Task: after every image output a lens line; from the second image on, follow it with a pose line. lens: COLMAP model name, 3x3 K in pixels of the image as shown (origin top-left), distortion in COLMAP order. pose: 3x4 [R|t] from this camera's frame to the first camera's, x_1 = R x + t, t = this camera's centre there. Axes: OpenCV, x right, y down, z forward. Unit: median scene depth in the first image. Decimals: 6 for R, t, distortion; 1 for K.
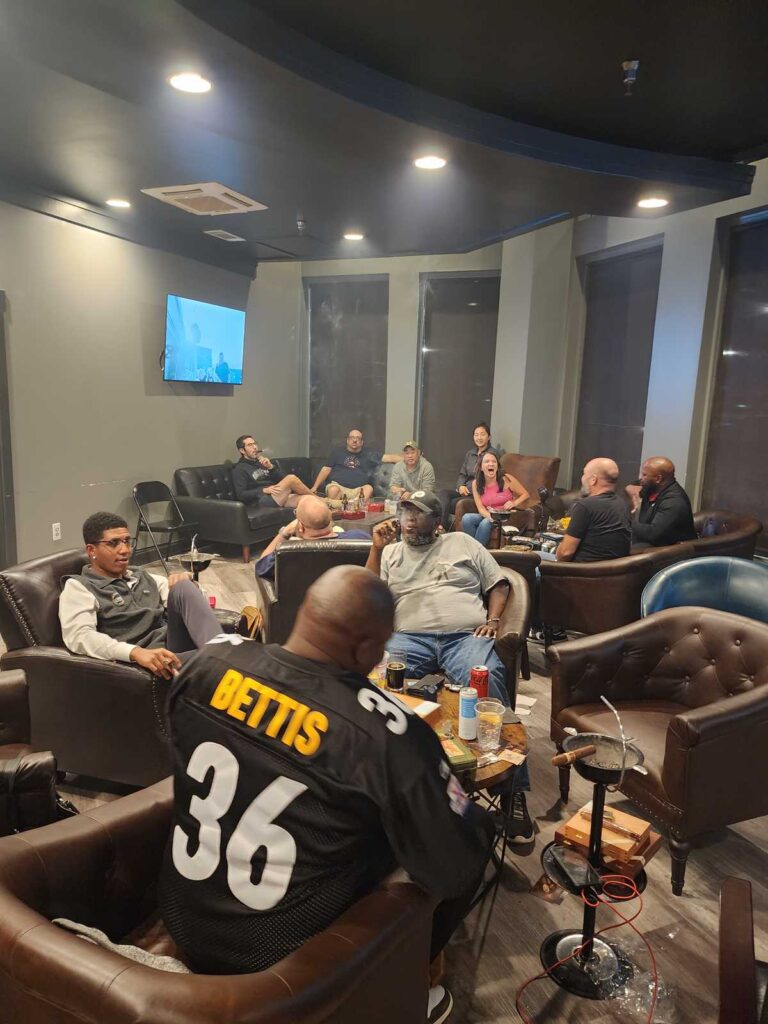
lens RADIAL K [[694.6, 0, 379.6], [0, 694.6, 511.8], [0, 0, 1]] dist [0.029329, -0.001890]
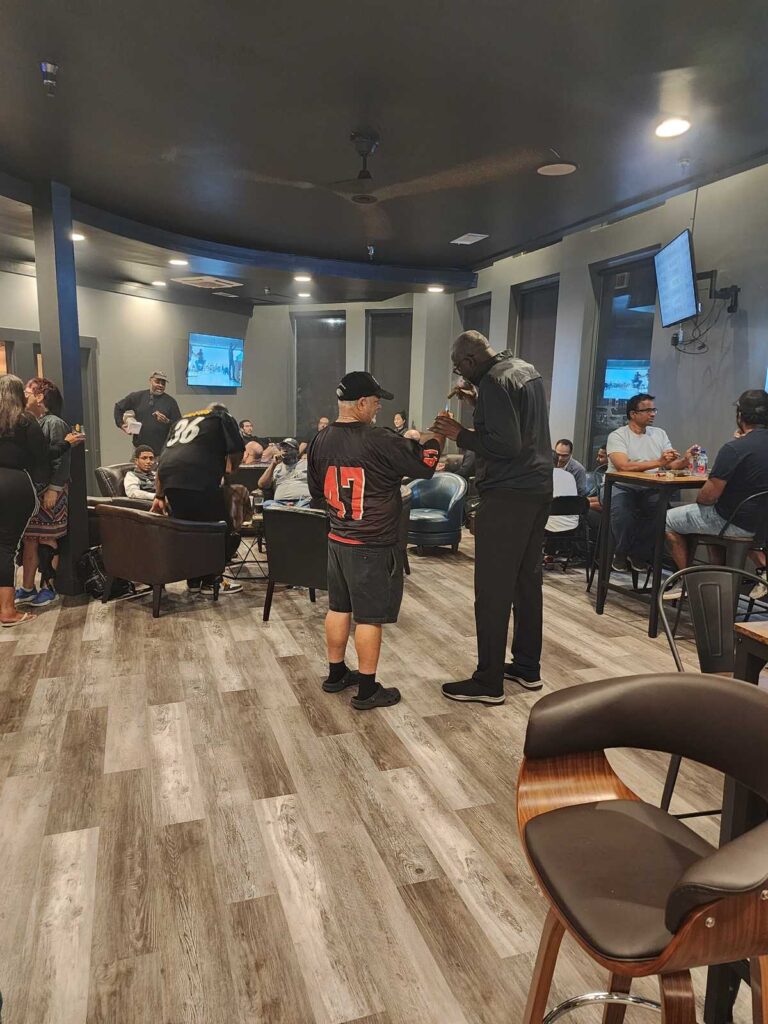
lens RADIAL K [[694.6, 0, 384.5], [0, 694.6, 512.3], [0, 0, 1]] dist [0.029329, -0.001890]
pose [[0.997200, 0.006007, -0.074538, 0.472739], [-0.005778, 0.999978, 0.003288, 0.173418], [0.074556, -0.002848, 0.997213, -1.020255]]
